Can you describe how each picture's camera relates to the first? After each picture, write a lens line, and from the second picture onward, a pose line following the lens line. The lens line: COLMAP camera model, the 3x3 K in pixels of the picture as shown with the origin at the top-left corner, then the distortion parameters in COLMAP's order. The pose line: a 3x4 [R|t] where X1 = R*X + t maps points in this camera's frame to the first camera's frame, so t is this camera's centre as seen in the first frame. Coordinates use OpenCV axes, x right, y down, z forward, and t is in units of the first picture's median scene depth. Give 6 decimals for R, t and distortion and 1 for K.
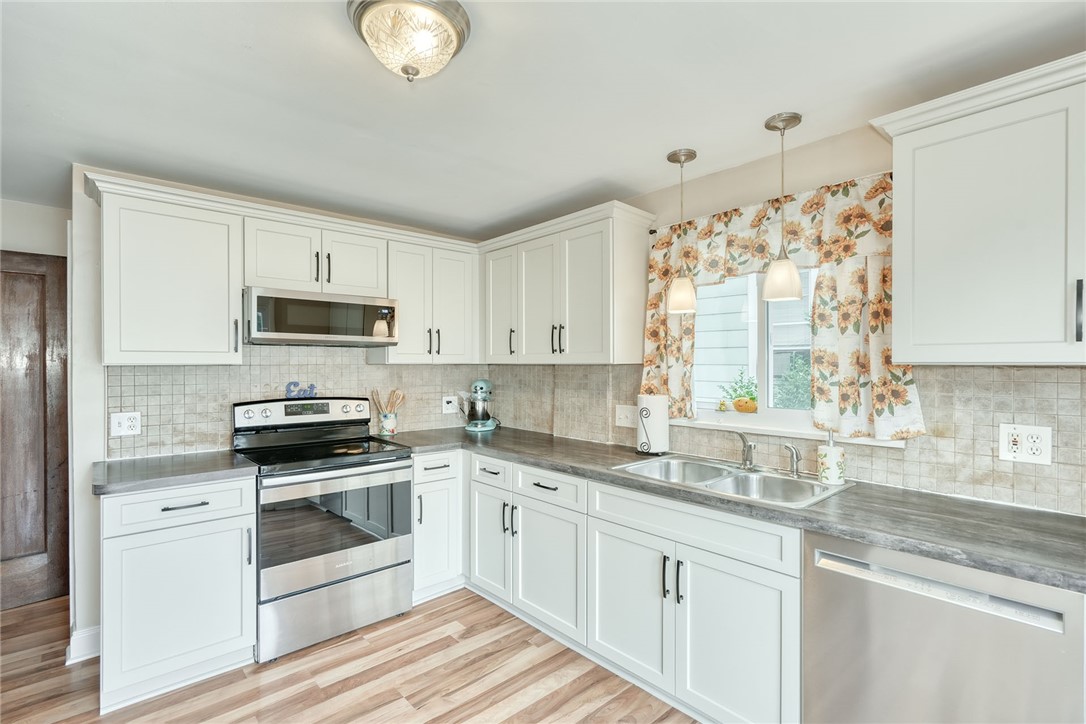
lens RADIAL K [[500.2, 0, 551.0], [0, 500.2, 368.6], [0, 0, 1]] dist [-0.003441, 0.001326]
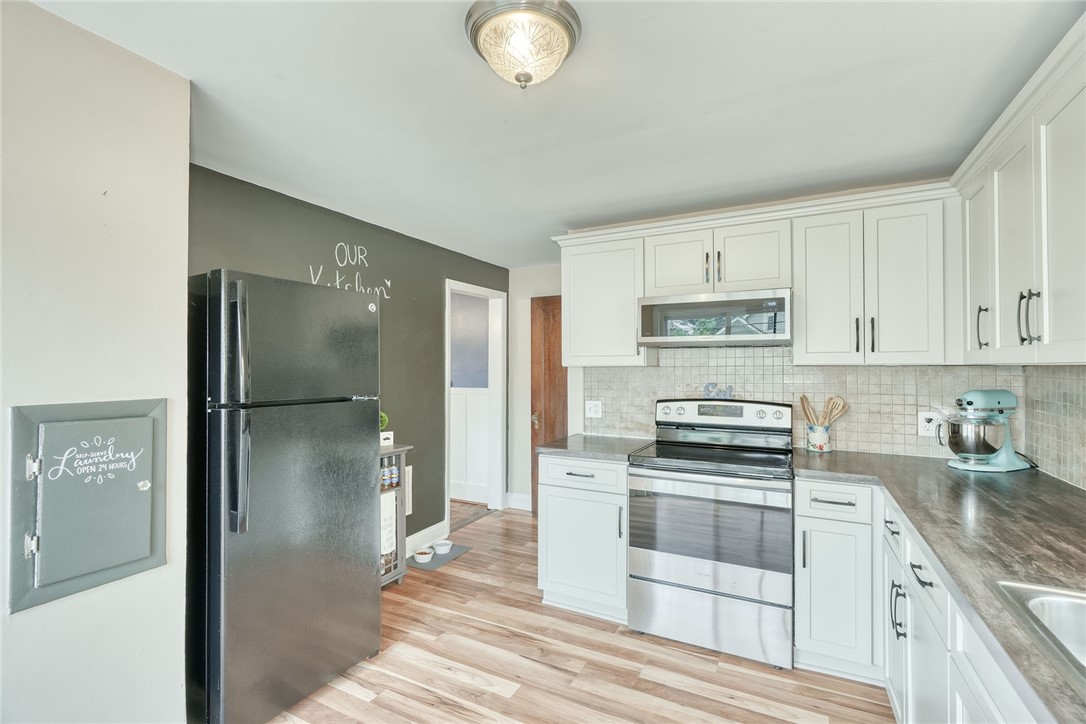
lens RADIAL K [[500.2, 0, 539.9], [0, 500.2, 364.0], [0, 0, 1]] dist [-0.003441, 0.001326]
pose [[0.340478, -0.004660, -0.940241, 0.333348], [-0.007221, 0.999945, -0.007571, -0.001888], [0.940225, 0.009367, 0.340425, 0.329190]]
